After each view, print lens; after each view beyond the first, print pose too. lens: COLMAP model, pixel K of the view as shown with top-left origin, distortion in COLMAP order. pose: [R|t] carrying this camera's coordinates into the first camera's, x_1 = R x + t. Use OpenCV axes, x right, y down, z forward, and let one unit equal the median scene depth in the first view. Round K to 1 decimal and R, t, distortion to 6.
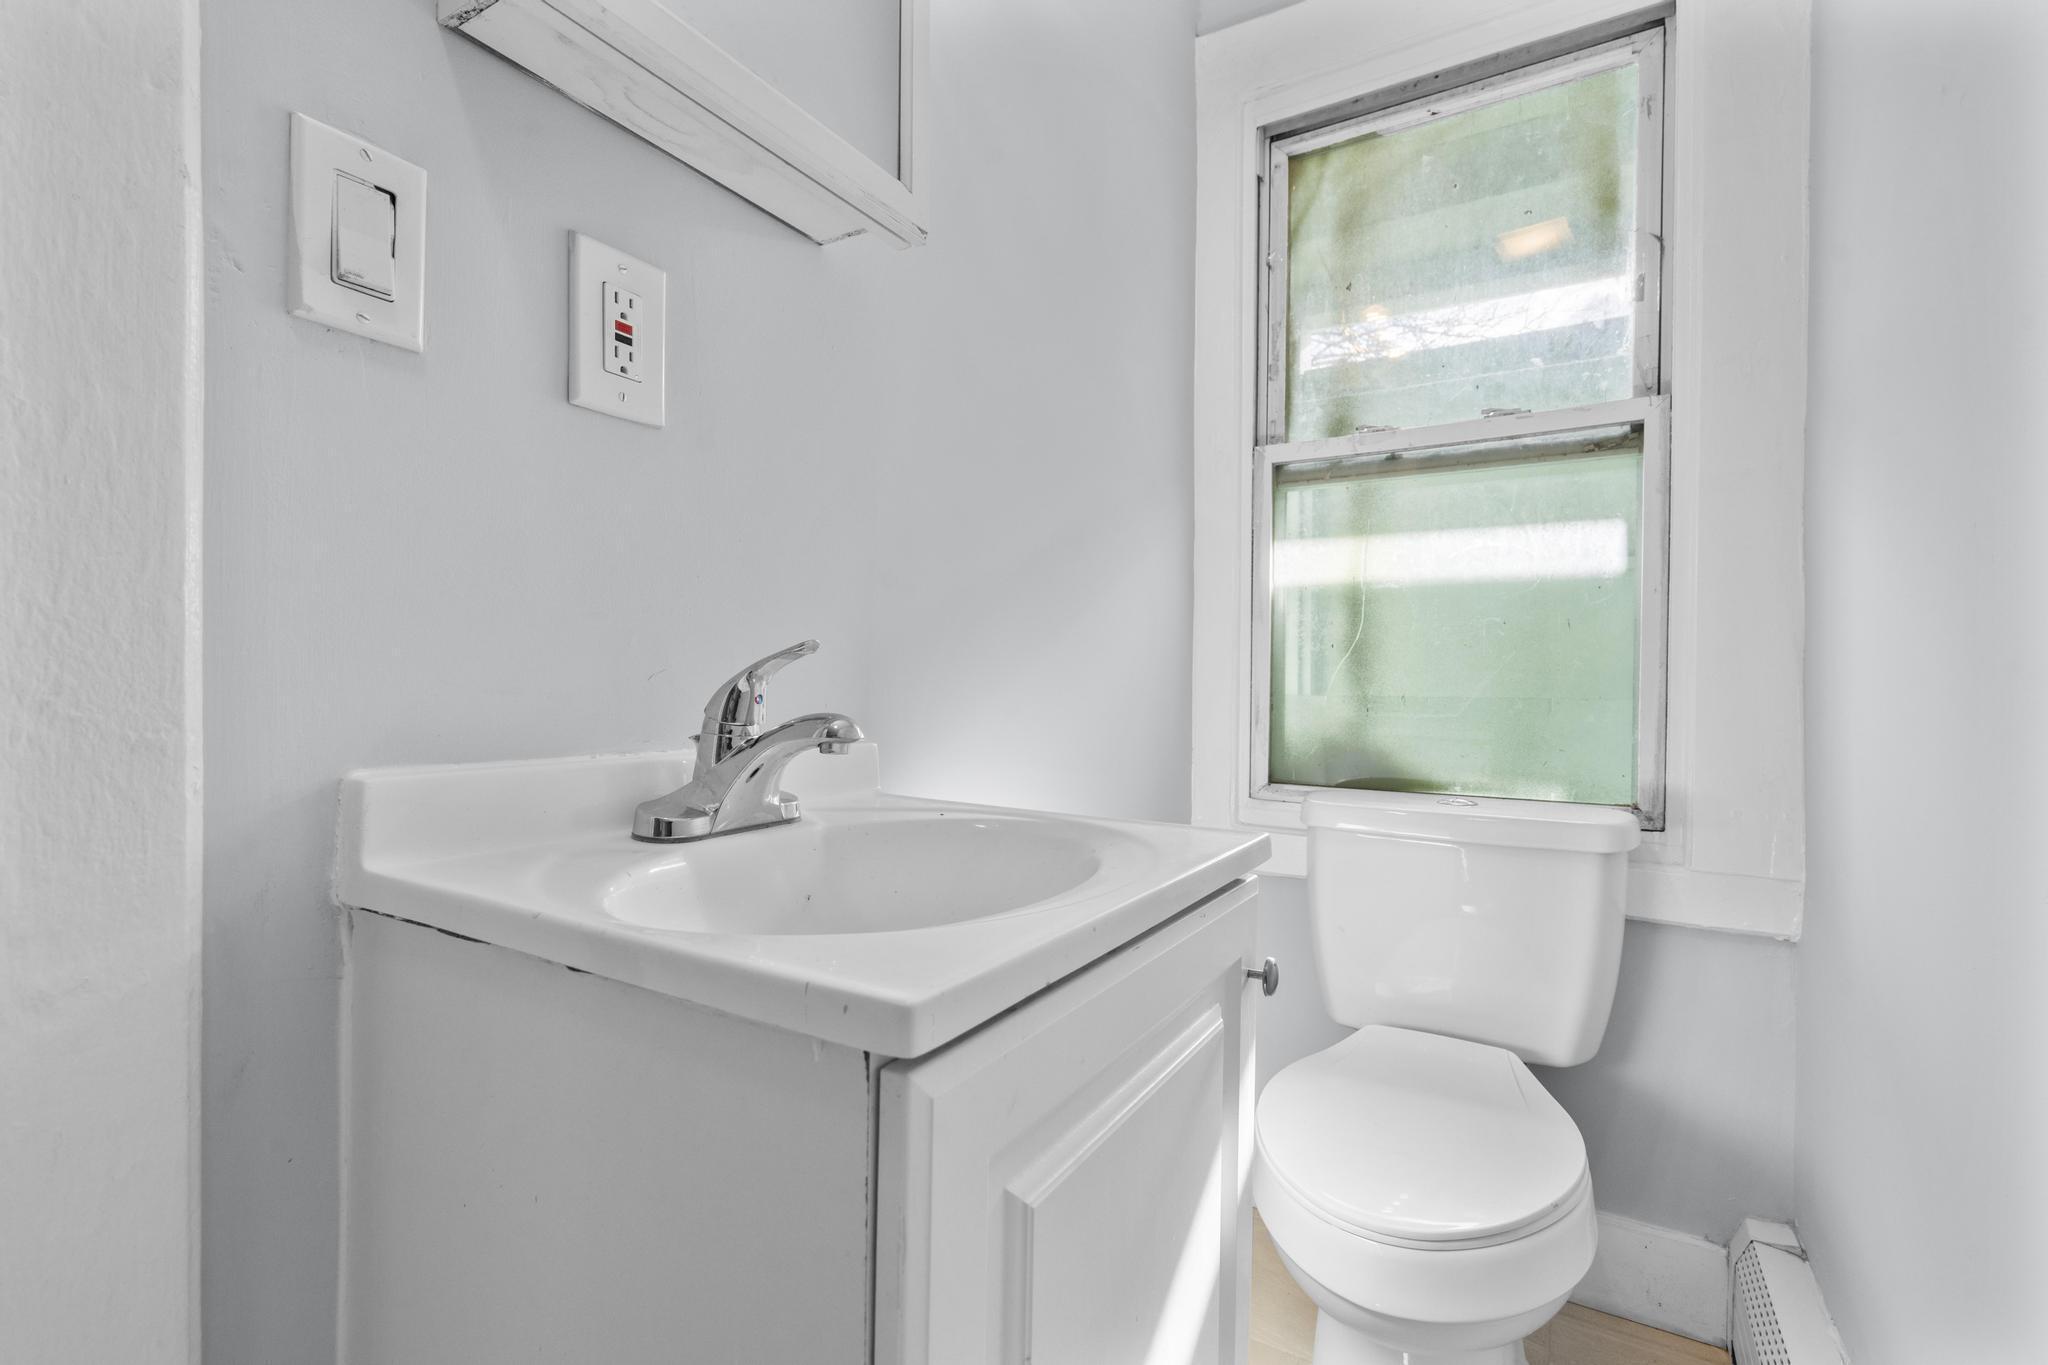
lens RADIAL K [[910.0, 0, 1024.9], [0, 910.0, 689.8], [0, 0, 1]] dist [-0.012071, 0.004600]
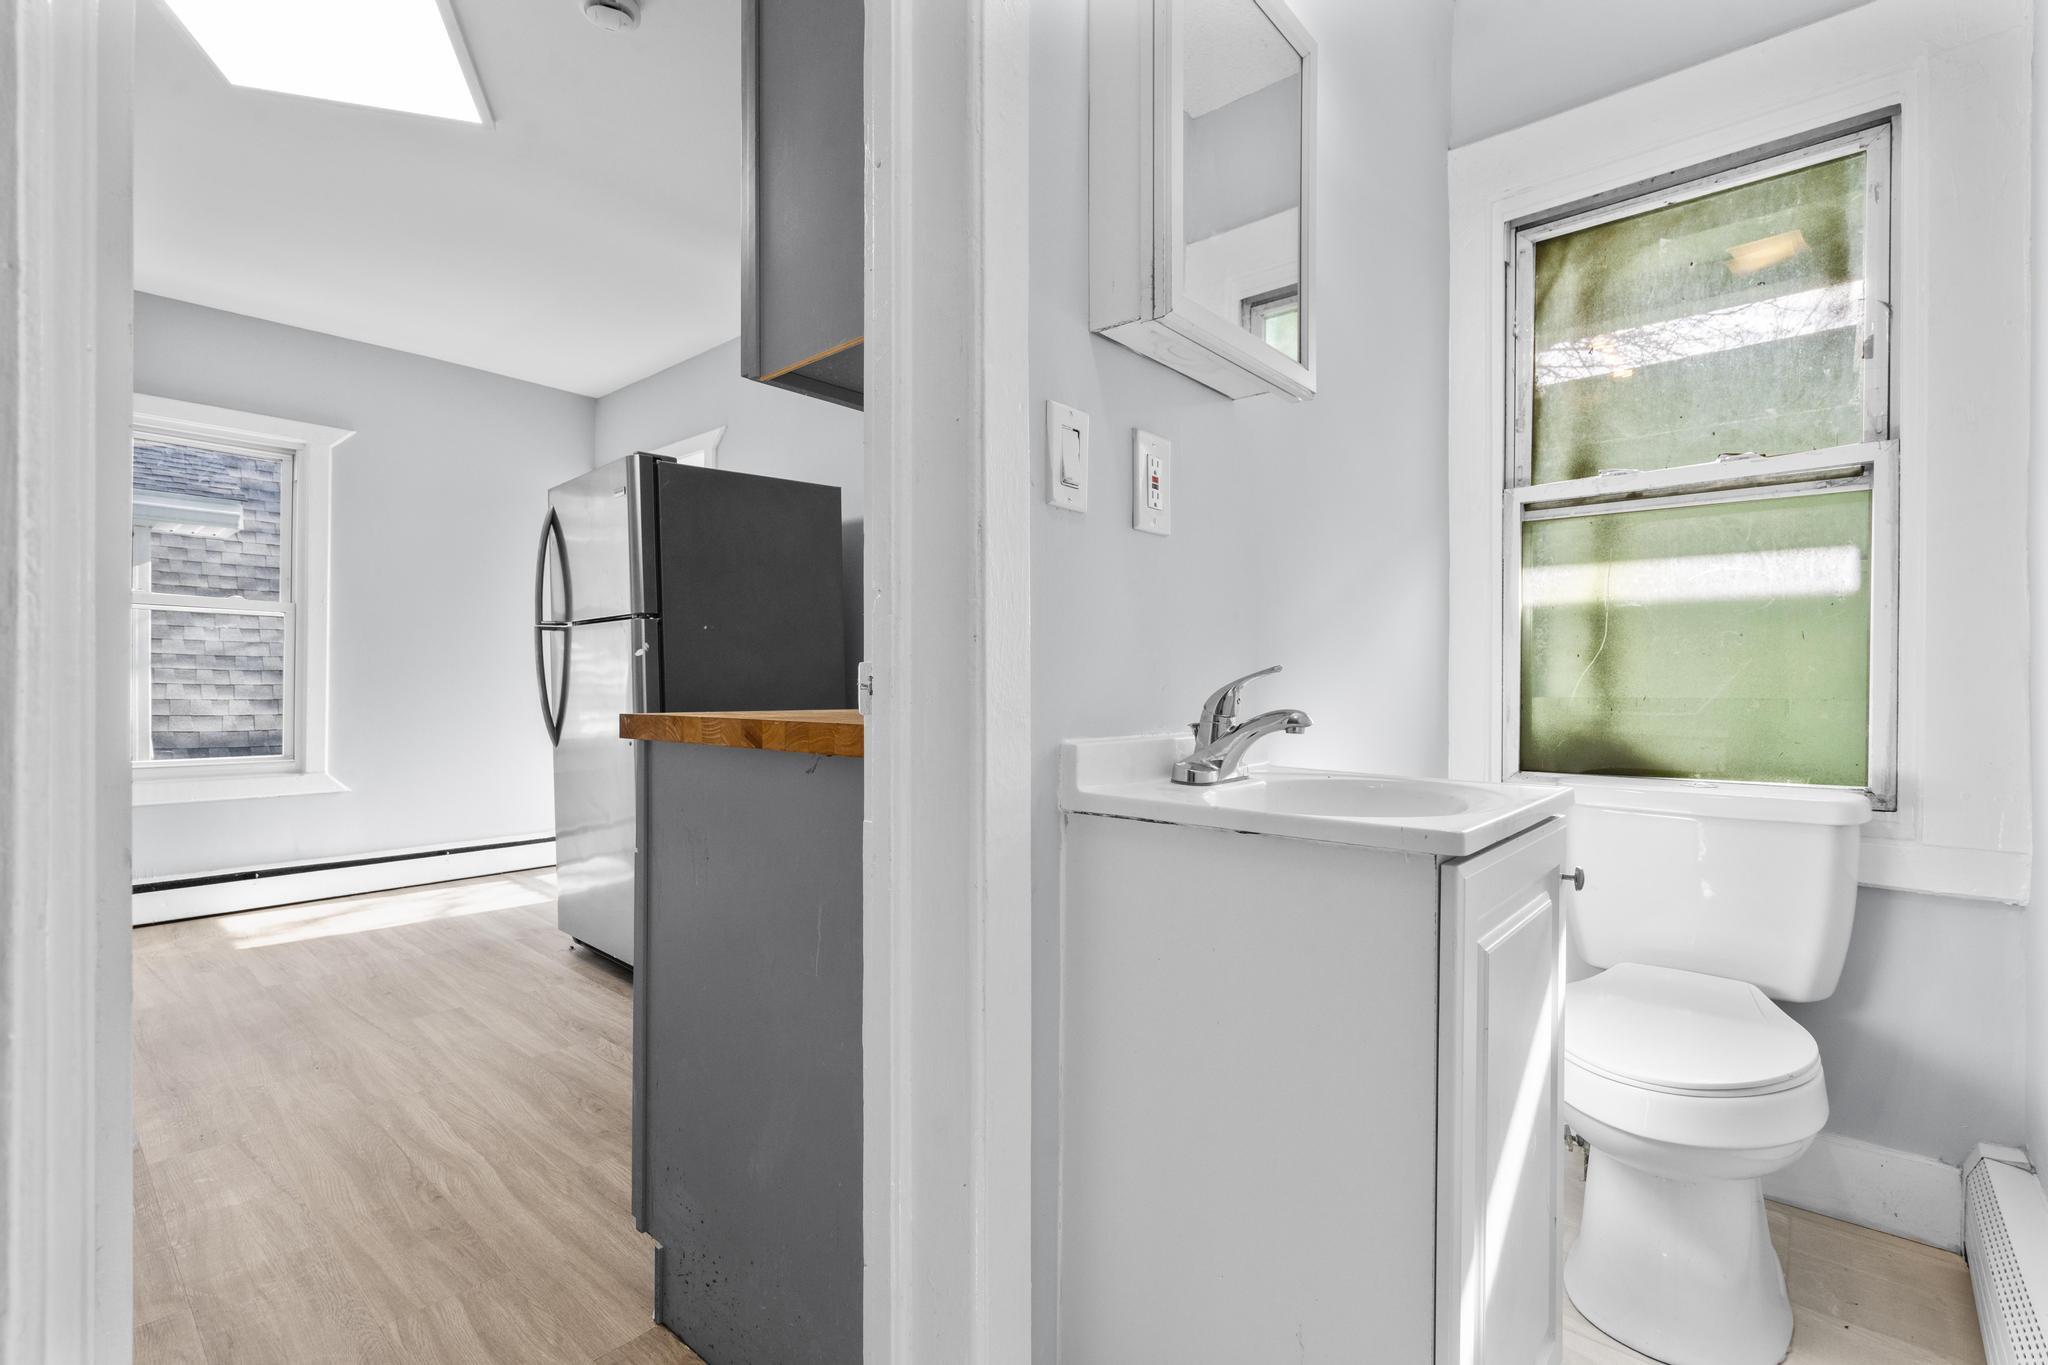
lens RADIAL K [[913.5, 0, 1018.7], [0, 913.5, 687.5], [0, 0, 1]] dist [-0.003750, -0.000353]
pose [[0.983923, -0.005636, -0.178506, -0.205920], [0.004661, 0.999972, -0.005883, -0.003216], [0.178534, 0.004957, 0.983921, -0.371418]]
